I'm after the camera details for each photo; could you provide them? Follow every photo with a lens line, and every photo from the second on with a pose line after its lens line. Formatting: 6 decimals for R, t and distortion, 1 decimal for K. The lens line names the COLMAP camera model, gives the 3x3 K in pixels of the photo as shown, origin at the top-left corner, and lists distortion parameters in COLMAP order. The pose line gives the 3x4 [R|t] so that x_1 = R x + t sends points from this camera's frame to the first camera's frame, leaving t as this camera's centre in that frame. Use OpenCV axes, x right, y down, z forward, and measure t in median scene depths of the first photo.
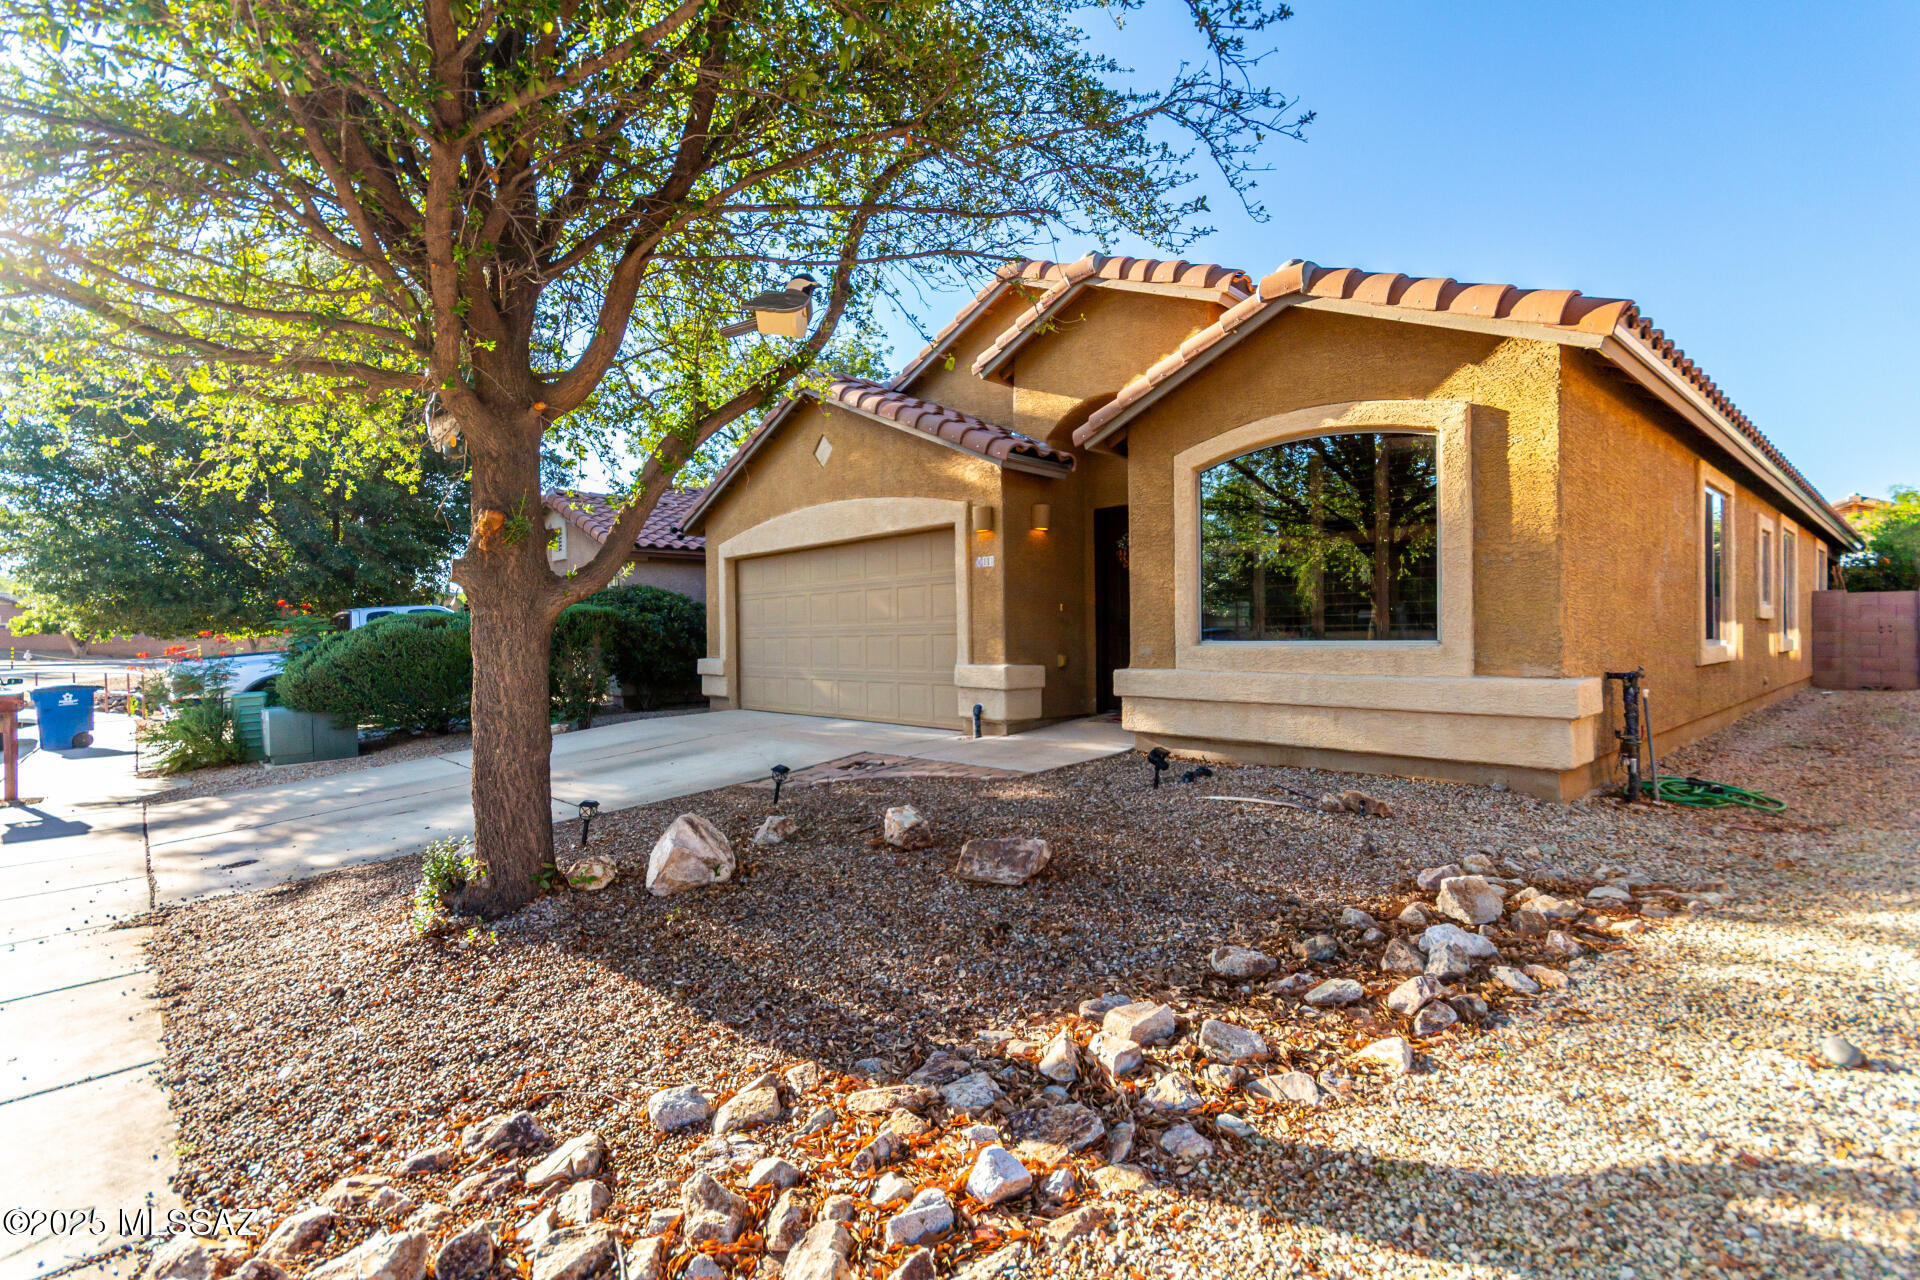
lens RADIAL K [[891.7, 0, 956.1], [0, 891.7, 649.9], [0, 0, 1]] dist [0.005128, 0.002657]
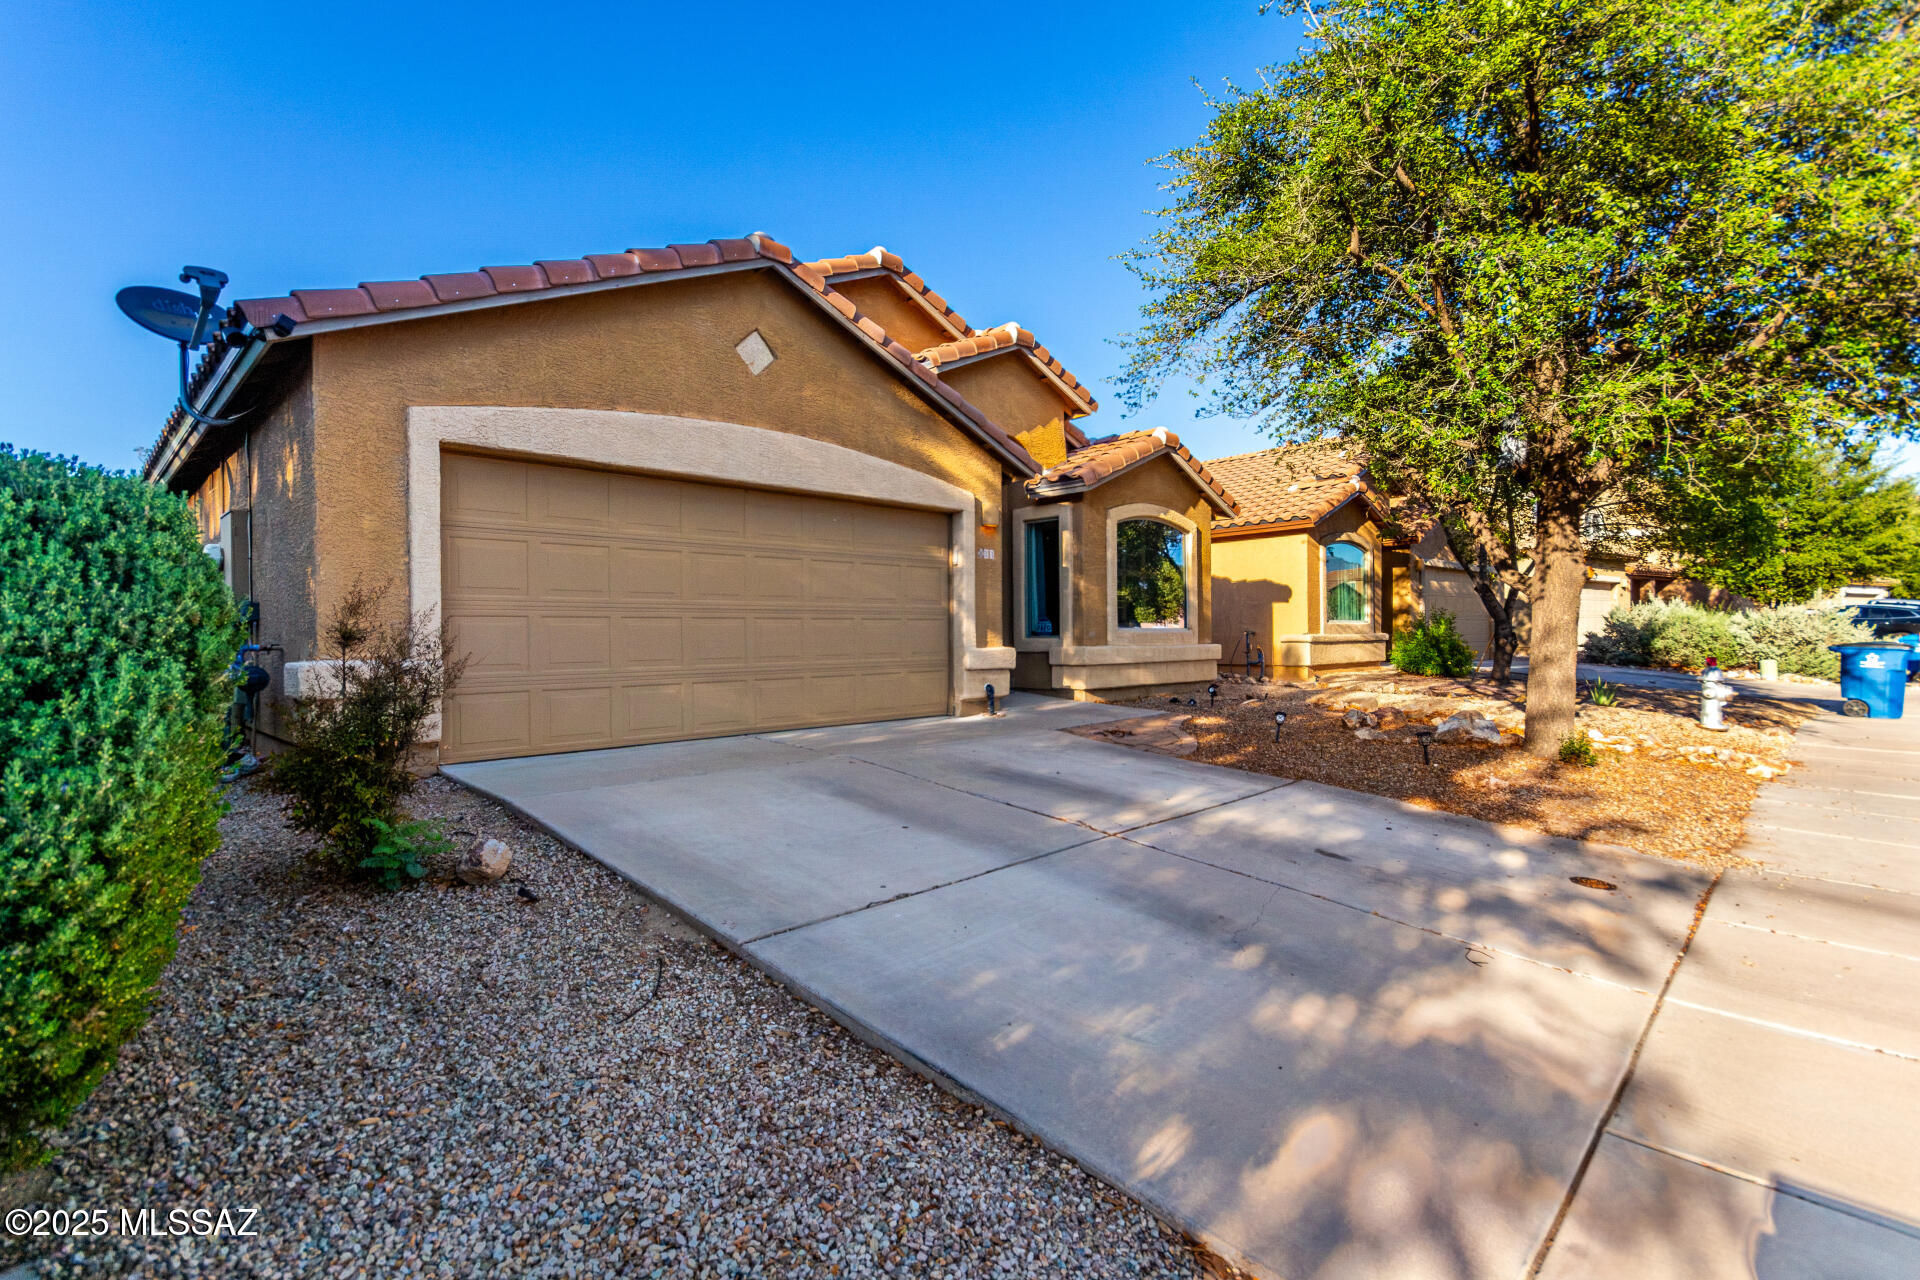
lens RADIAL K [[891.7, 0, 973.1], [0, 891.7, 635.8], [0, 0, 1]] dist [0.005128, 0.002657]
pose [[-0.051767, -0.008368, 0.998624, -1.053723], [0.001423, 0.999963, 0.008453, -0.007671], [-0.998658, 0.001859, -0.051753, 1.066947]]
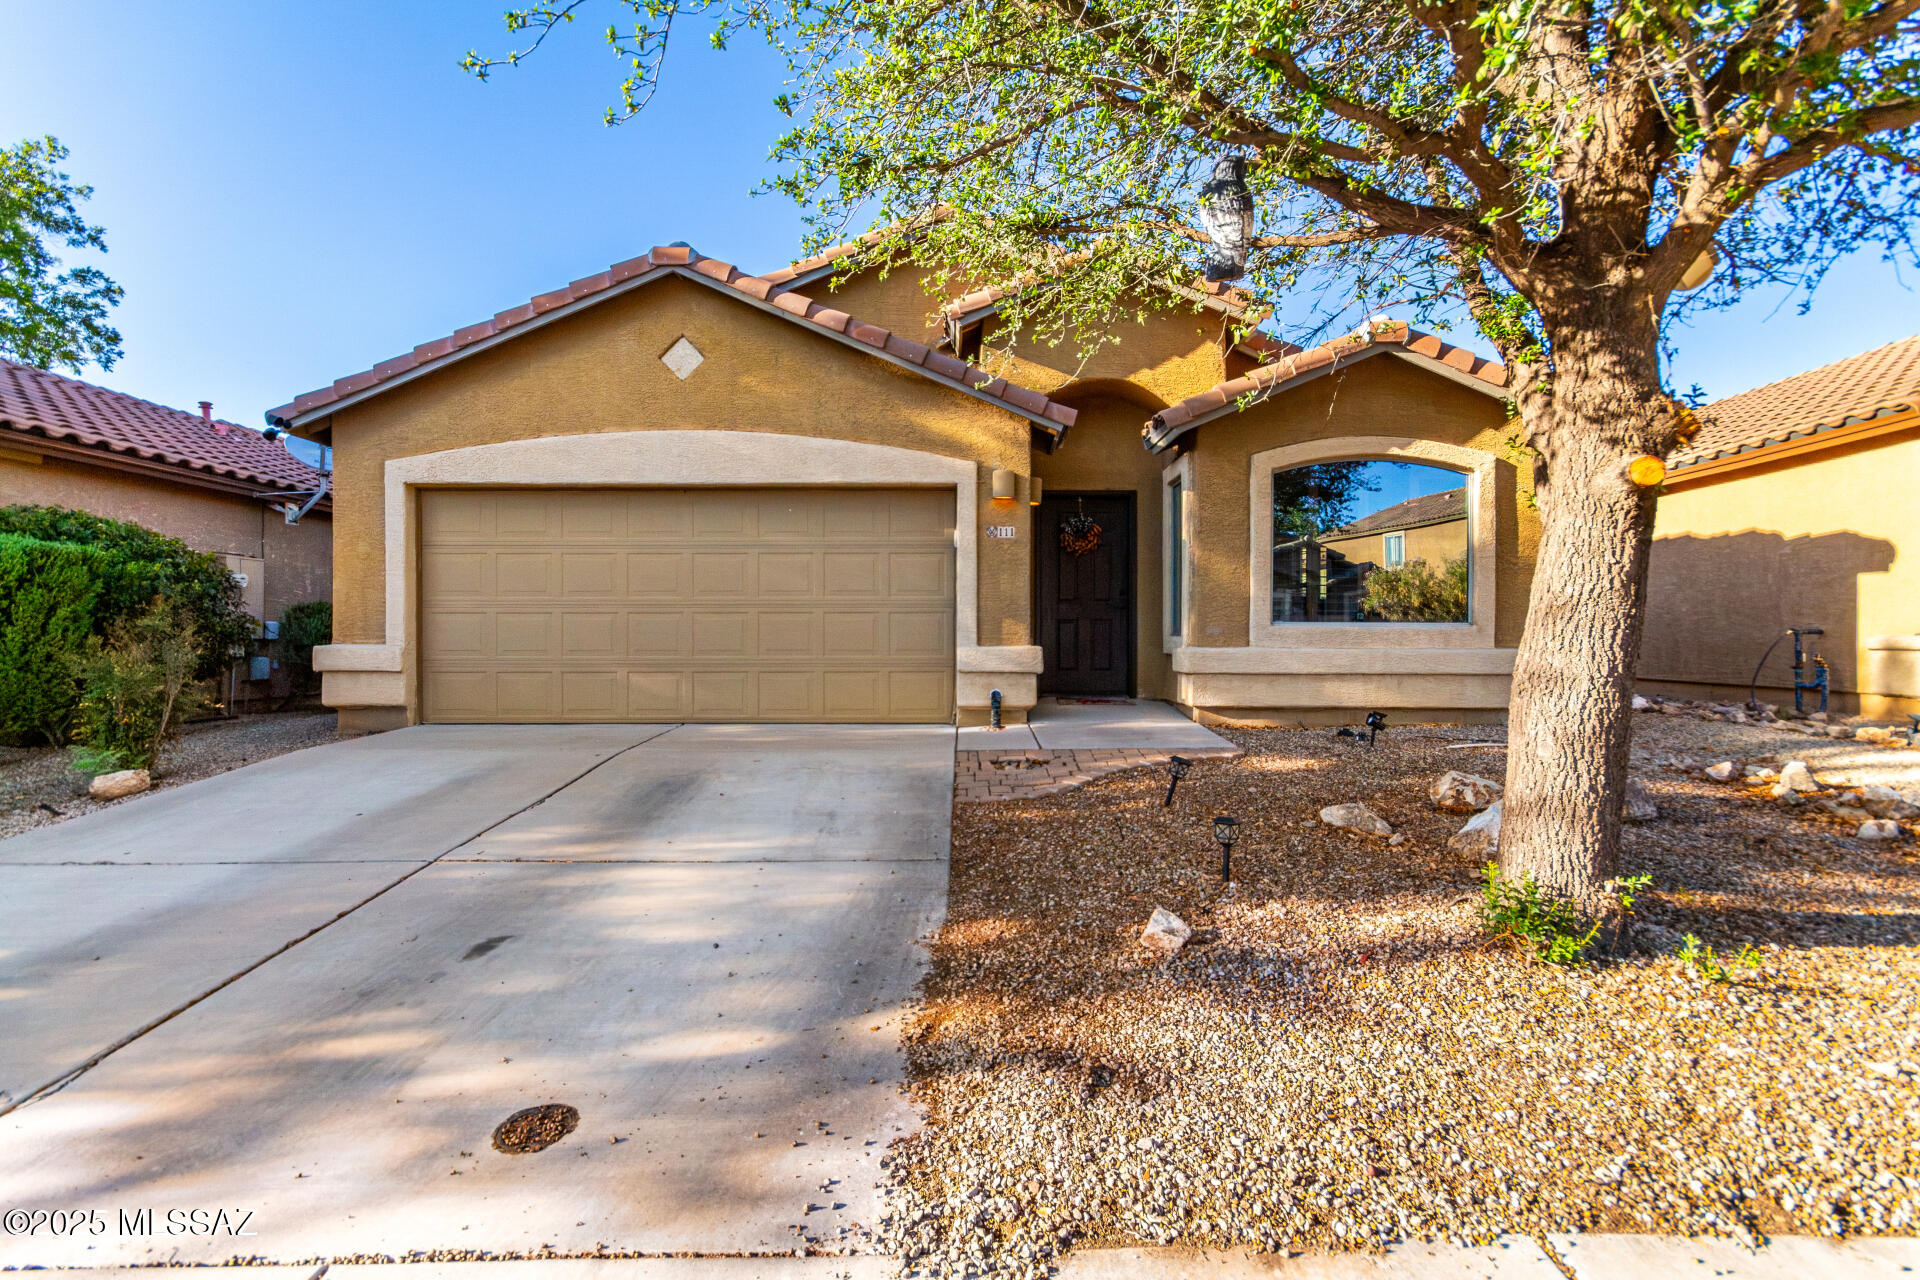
lens RADIAL K [[891.7, 0, 963.4], [0, 891.7, 625.0], [0, 0, 1]] dist [0.005128, 0.002657]
pose [[0.677120, -0.004643, 0.735858, -0.651265], [0.000791, 0.999984, 0.005582, -0.010096], [-0.735872, -0.003198, 0.677113, 0.412983]]
